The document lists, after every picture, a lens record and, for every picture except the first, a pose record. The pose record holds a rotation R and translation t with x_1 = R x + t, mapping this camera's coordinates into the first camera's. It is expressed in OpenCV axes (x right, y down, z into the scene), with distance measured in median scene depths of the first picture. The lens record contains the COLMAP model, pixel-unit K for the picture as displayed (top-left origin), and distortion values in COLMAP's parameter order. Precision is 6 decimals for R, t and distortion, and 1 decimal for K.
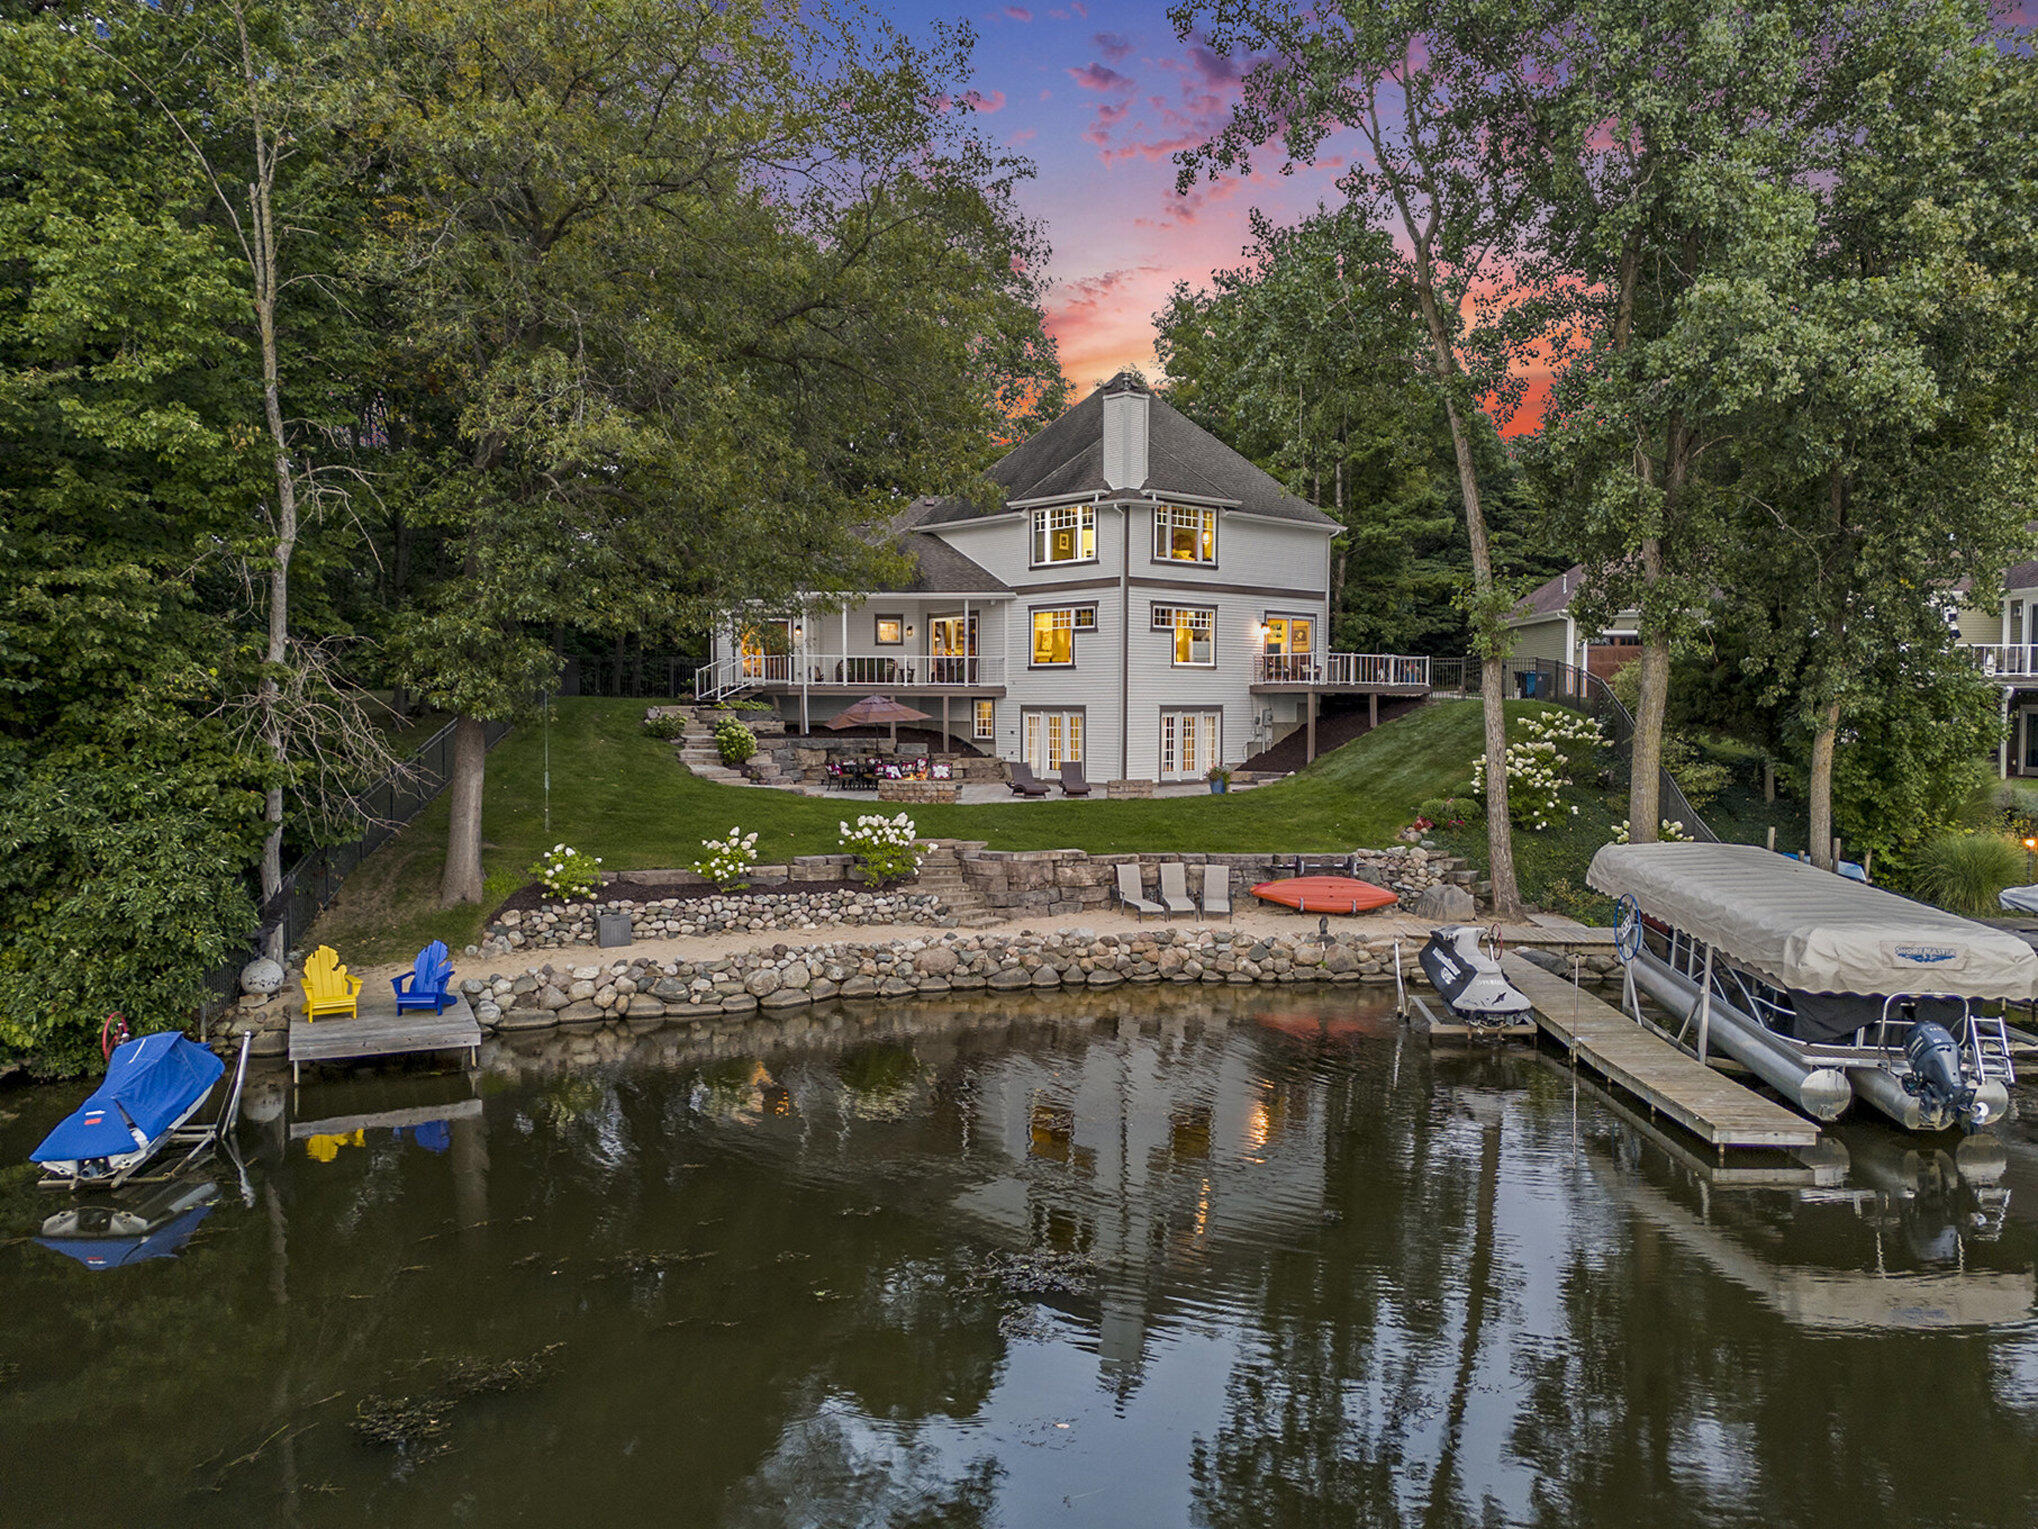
lens RADIAL K [[1485.9, 0, 1029.2], [0, 1485.9, 770.5], [0, 0, 1]] dist [0.080729, -0.103121]
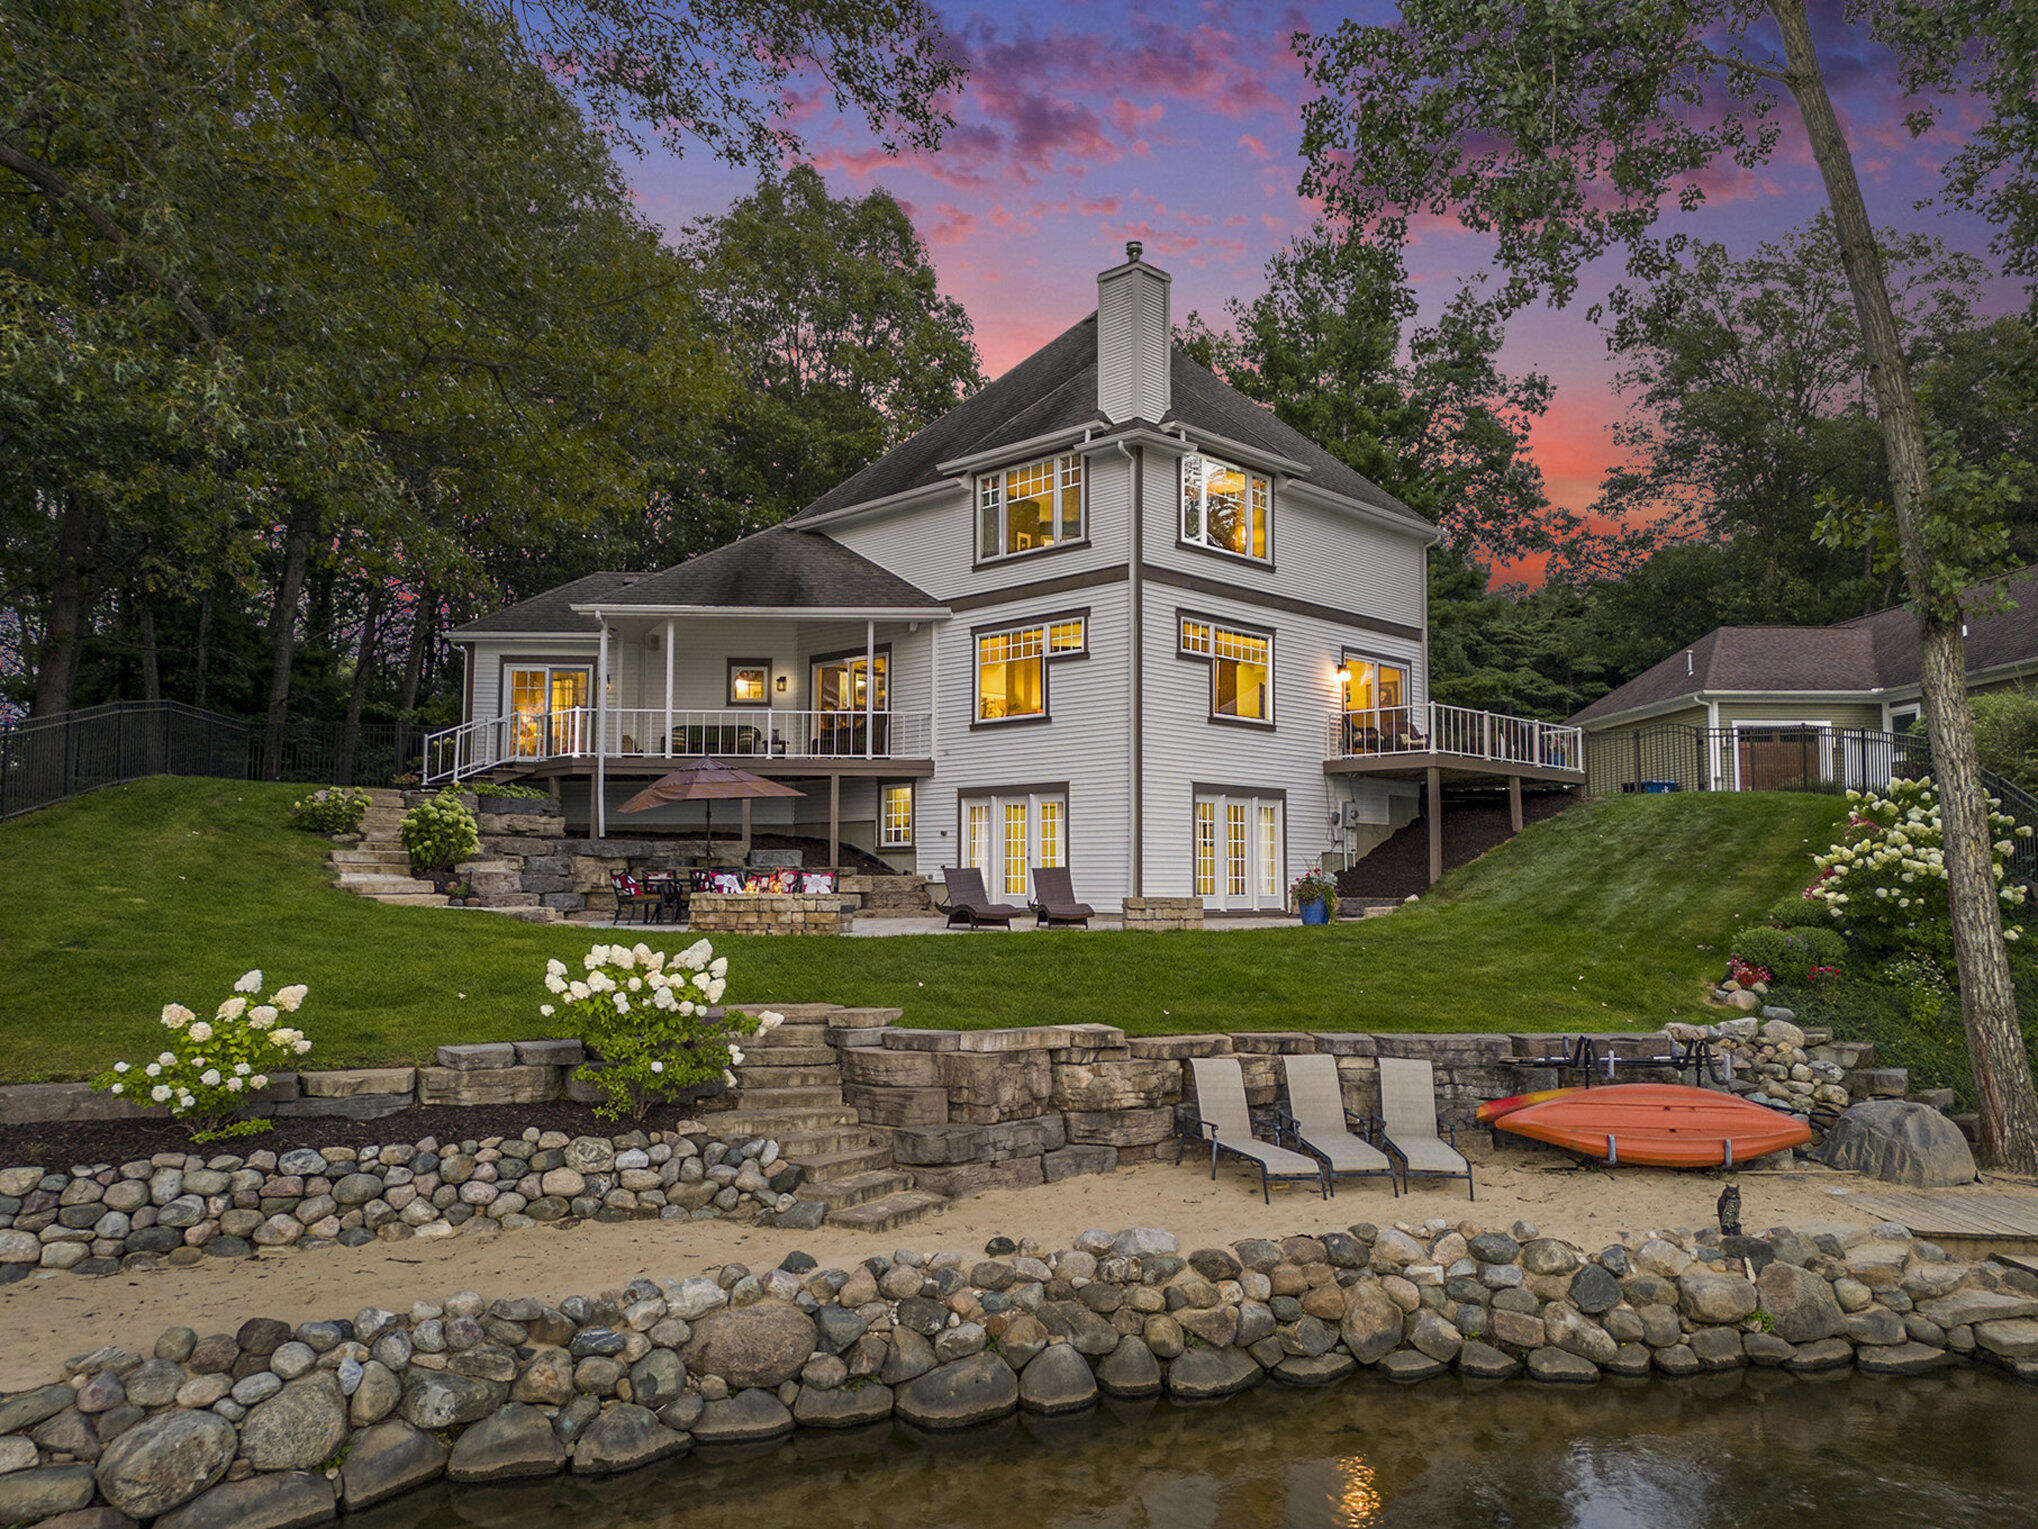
lens RADIAL K [[1485.9, 0, 1029.2], [0, 1485.9, 770.5], [0, 0, 1]] dist [0.080729, -0.103121]
pose [[0.998361, 0.005090, 0.057003, -0.014353], [0.001872, 0.992600, -0.121412, 0.029138], [-0.057199, 0.121320, 0.990964, 0.503172]]
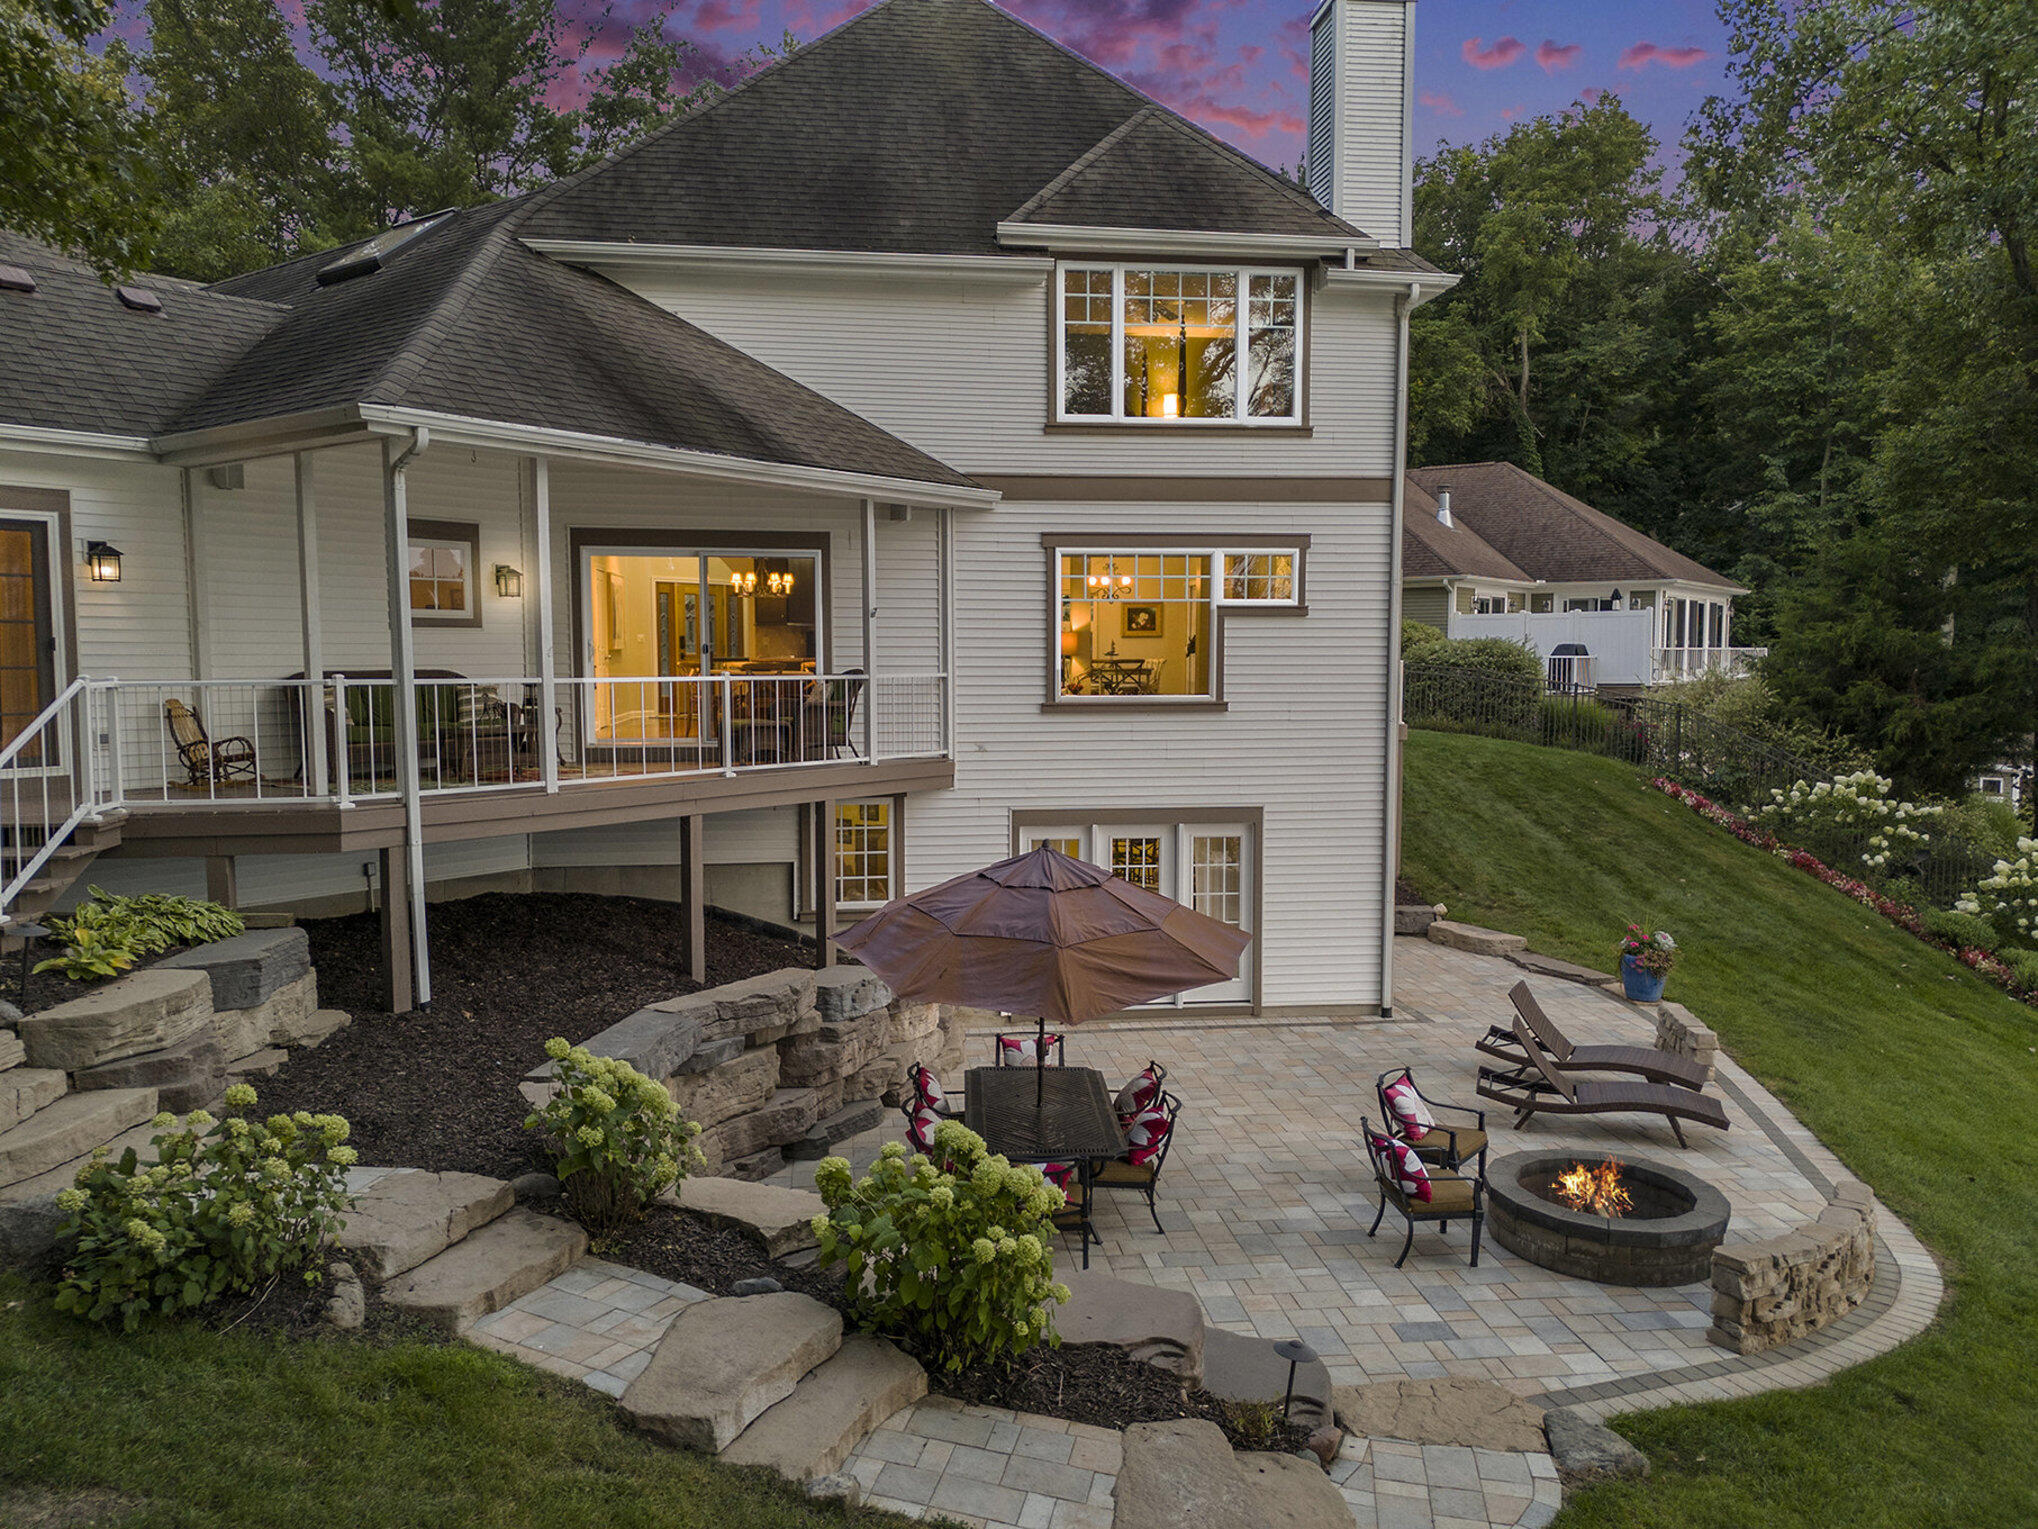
lens RADIAL K [[1495.4, 0, 1035.3], [0, 1495.4, 758.1], [0, 0, 1]] dist [0.034544, -0.005825]
pose [[0.574002, -0.059613, 0.816681, -0.377305], [0.038424, 0.998209, 0.045857, -0.093480], [-0.817952, 0.005058, 0.575265, 1.014389]]
